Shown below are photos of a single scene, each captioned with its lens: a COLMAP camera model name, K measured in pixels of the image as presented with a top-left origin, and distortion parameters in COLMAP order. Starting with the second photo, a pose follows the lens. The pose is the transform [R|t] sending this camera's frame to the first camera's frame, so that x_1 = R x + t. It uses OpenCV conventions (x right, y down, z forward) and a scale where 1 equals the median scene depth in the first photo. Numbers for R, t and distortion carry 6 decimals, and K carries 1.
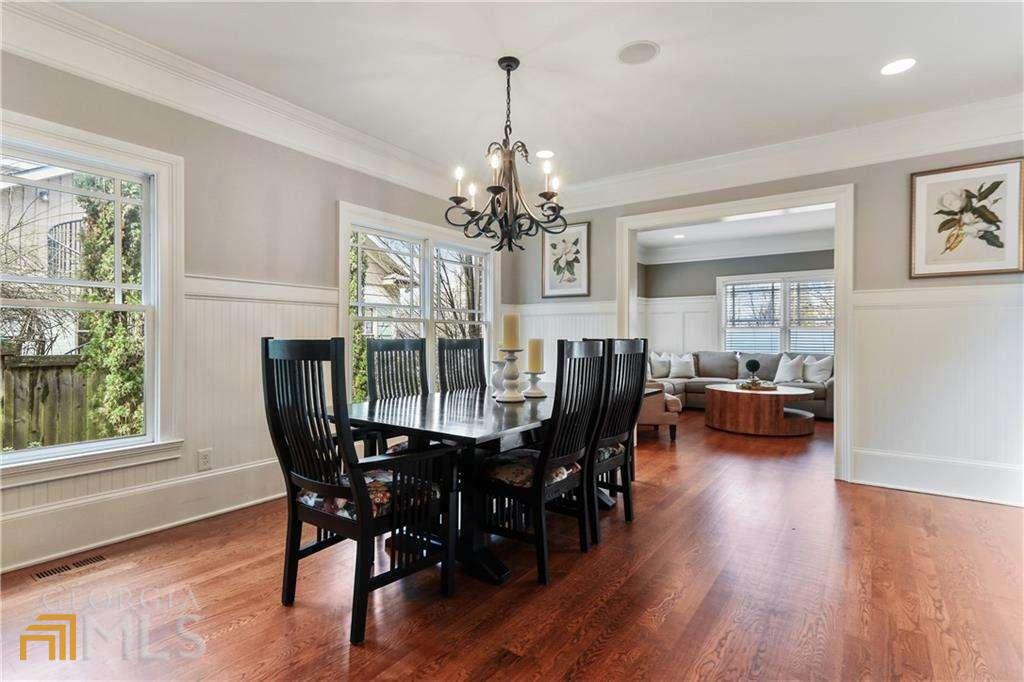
lens RADIAL K [[501.4, 0, 510.7], [0, 501.4, 339.8], [0, 0, 1]] dist [-0.006883, 0.005749]
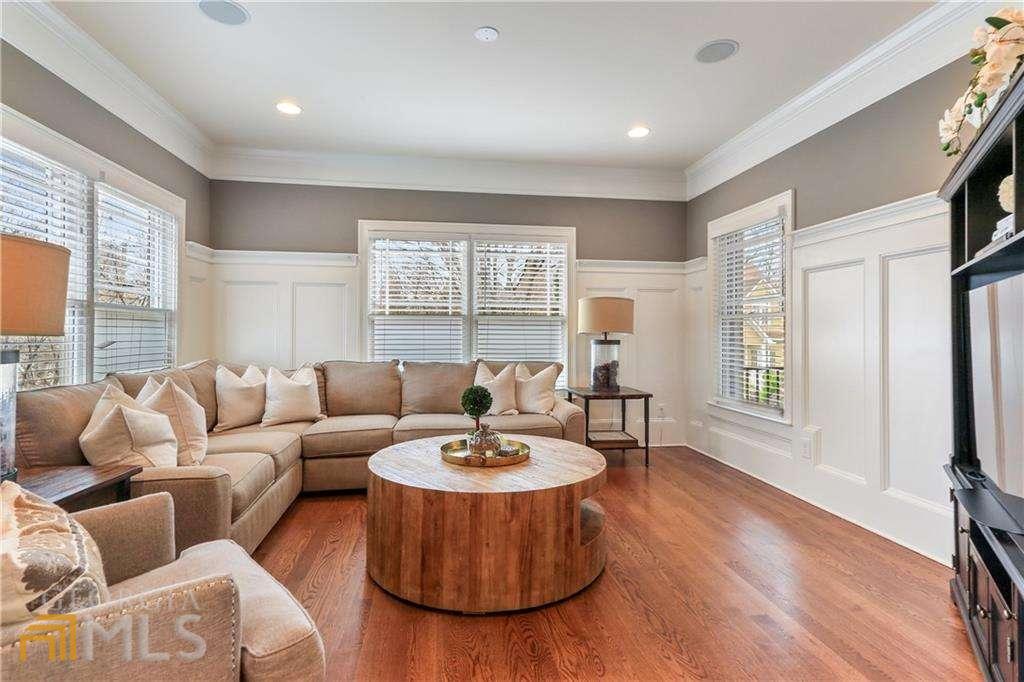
lens RADIAL K [[501.4, 0, 511.5], [0, 501.4, 331.6], [0, 0, 1]] dist [-0.006883, 0.005749]
pose [[0.719856, 0.010310, 0.694047, 0.171700], [-0.003980, 0.999935, -0.010726, -0.001484], [-0.694112, 0.004959, 0.719850, 0.544108]]
